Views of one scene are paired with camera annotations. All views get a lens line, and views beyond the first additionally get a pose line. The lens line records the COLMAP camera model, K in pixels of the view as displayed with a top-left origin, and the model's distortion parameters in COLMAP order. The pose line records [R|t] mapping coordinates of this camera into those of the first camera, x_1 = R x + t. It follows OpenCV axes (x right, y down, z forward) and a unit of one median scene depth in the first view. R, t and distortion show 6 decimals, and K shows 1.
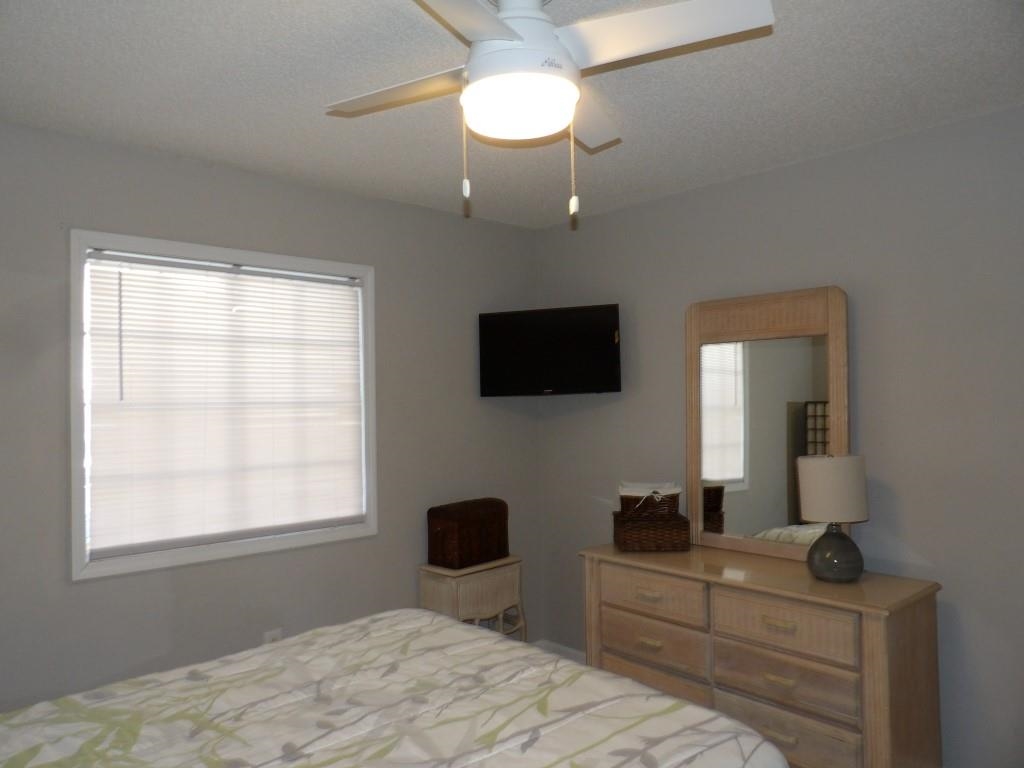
lens RADIAL K [[738.0, 0, 504.5], [0, 738.0, 381.4], [0, 0, 1]] dist [-0.029678, 0.042826]
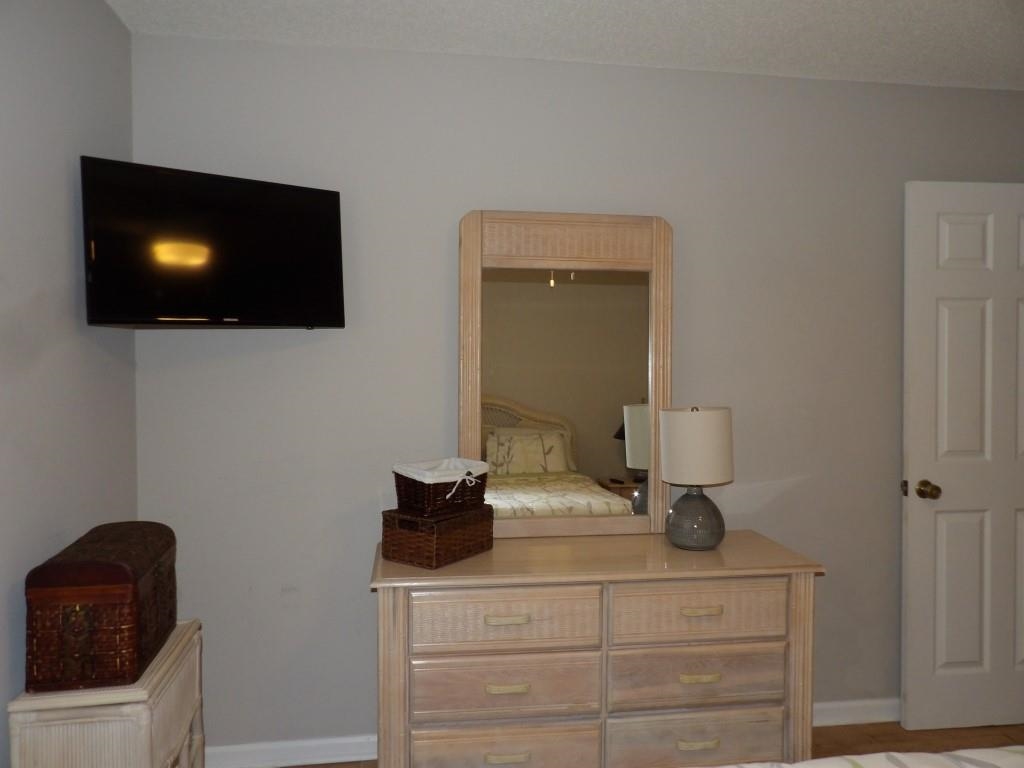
lens RADIAL K [[738.0, 0, 505.4], [0, 738.0, 388.6], [0, 0, 1]] dist [-0.029678, 0.042826]
pose [[0.551986, -0.010223, 0.833791, -0.386065], [-0.033787, 0.998829, 0.034614, 0.050637], [-0.833169, -0.047278, 0.550994, 0.654033]]
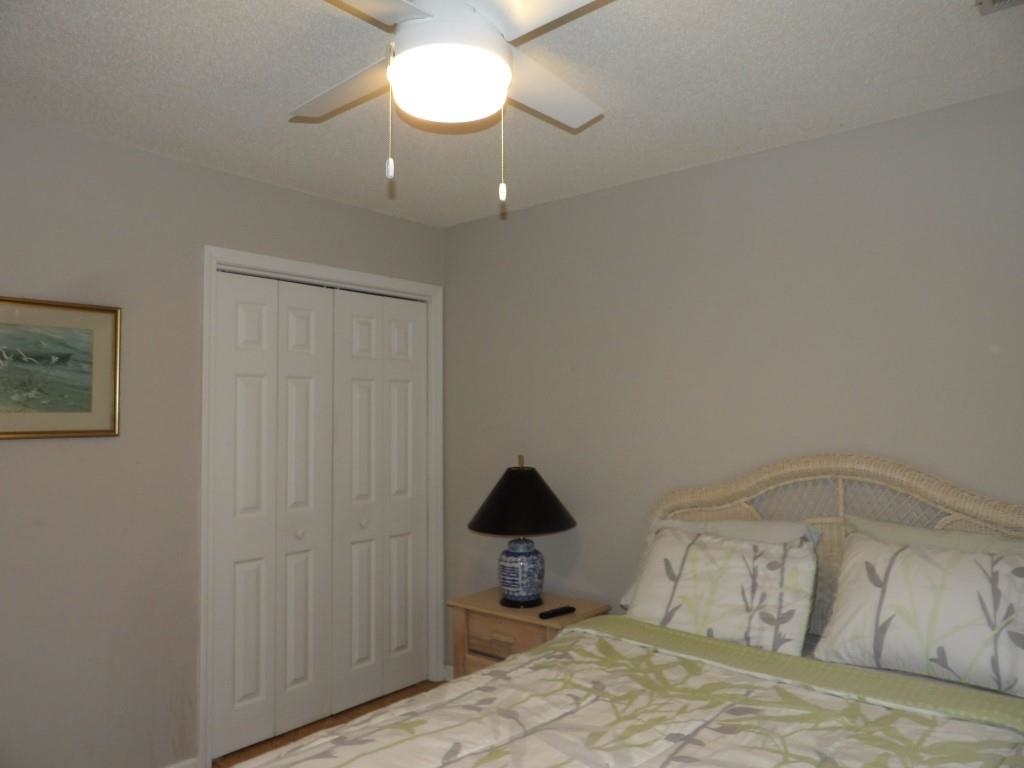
lens RADIAL K [[738.0, 0, 506.5], [0, 738.0, 375.7], [0, 0, 1]] dist [-0.029678, 0.042826]
pose [[-0.993047, 0.017261, -0.116445, 0.038280], [0.026962, 0.996247, -0.082255, 0.047552], [0.114588, -0.084823, -0.989785, 1.131441]]
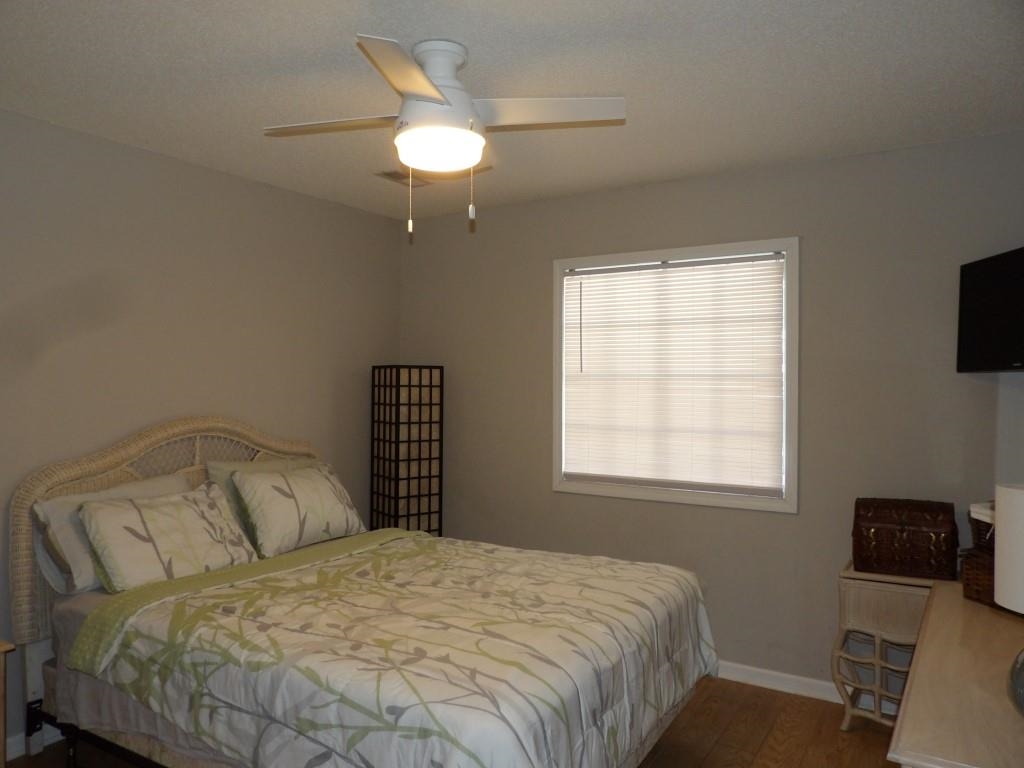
lens RADIAL K [[738.0, 0, 503.2], [0, 738.0, 382.4], [0, 0, 1]] dist [-0.029678, 0.042826]
pose [[0.262612, 0.020559, -0.964683, 0.773350], [0.018538, 0.999481, 0.026347, 0.004495], [0.964724, -0.024802, 0.262094, 0.444112]]
